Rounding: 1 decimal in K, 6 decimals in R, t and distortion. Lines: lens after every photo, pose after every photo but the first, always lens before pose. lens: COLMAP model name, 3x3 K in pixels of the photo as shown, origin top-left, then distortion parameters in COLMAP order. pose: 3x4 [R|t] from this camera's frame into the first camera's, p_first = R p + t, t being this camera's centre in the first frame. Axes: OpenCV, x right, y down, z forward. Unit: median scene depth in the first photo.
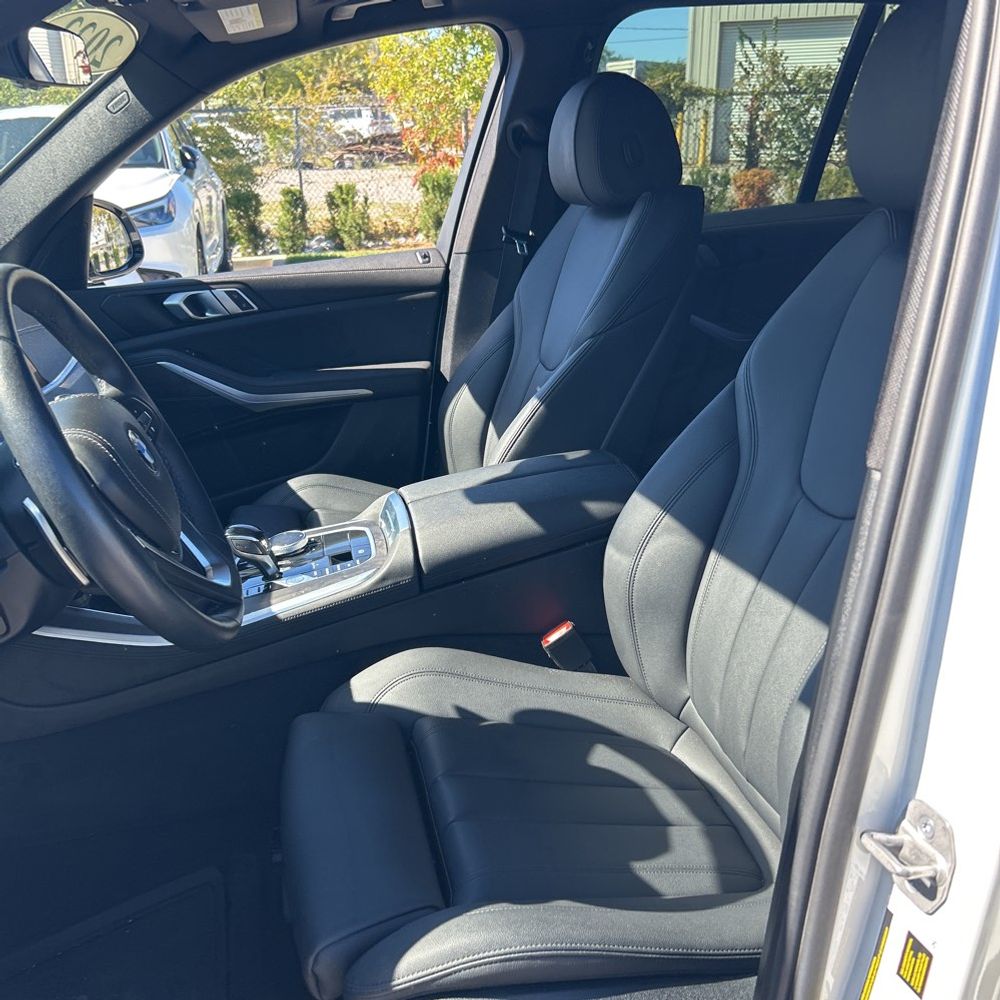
lens RADIAL K [[1006.0, 0, 496.6], [0, 1006.0, 496.0], [0, 0, 1]] dist [0.026304, 0.000000]
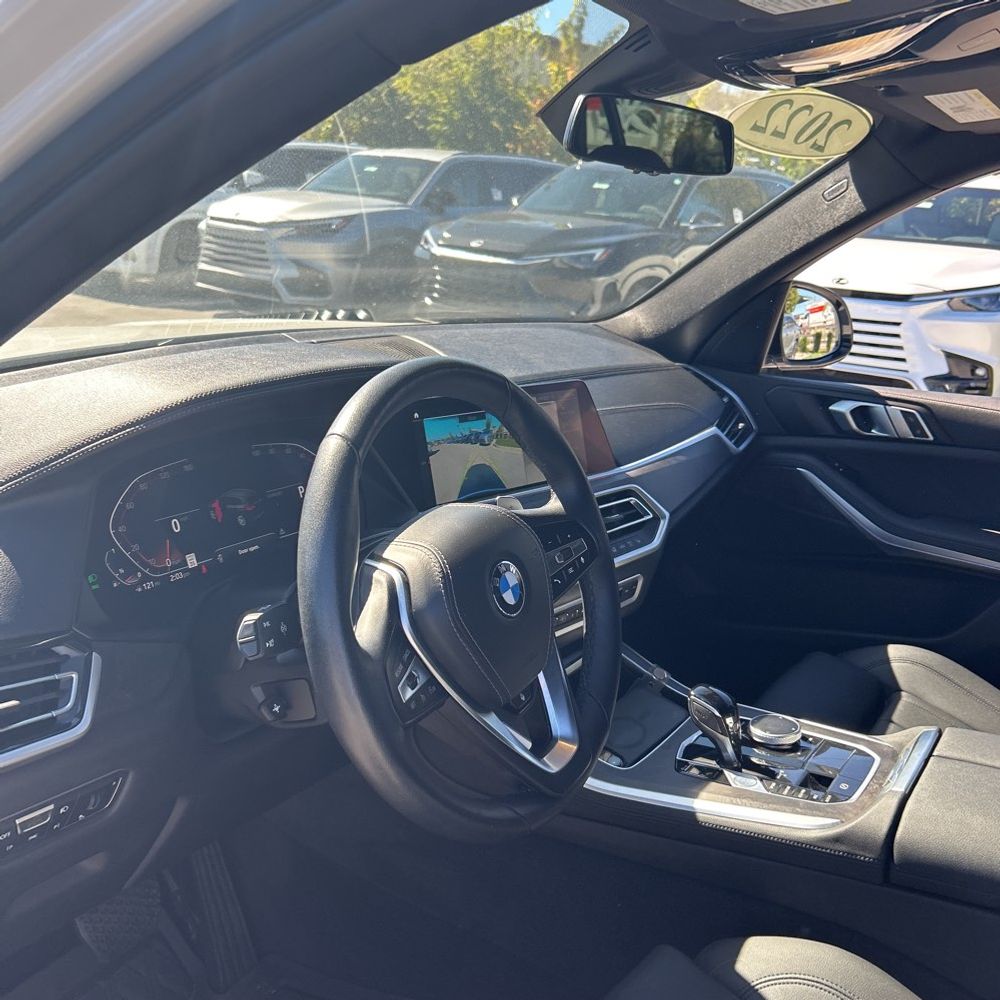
lens RADIAL K [[1006.0, 0, 500.6], [0, 1006.0, 502.1], [0, 0, 1]] dist [0.026304, 0.000000]
pose [[0.685364, 0.298093, -0.664392, 0.106221], [-0.334245, 0.939363, 0.076669, -0.095977], [0.646959, 0.169524, 0.743442, 0.181968]]
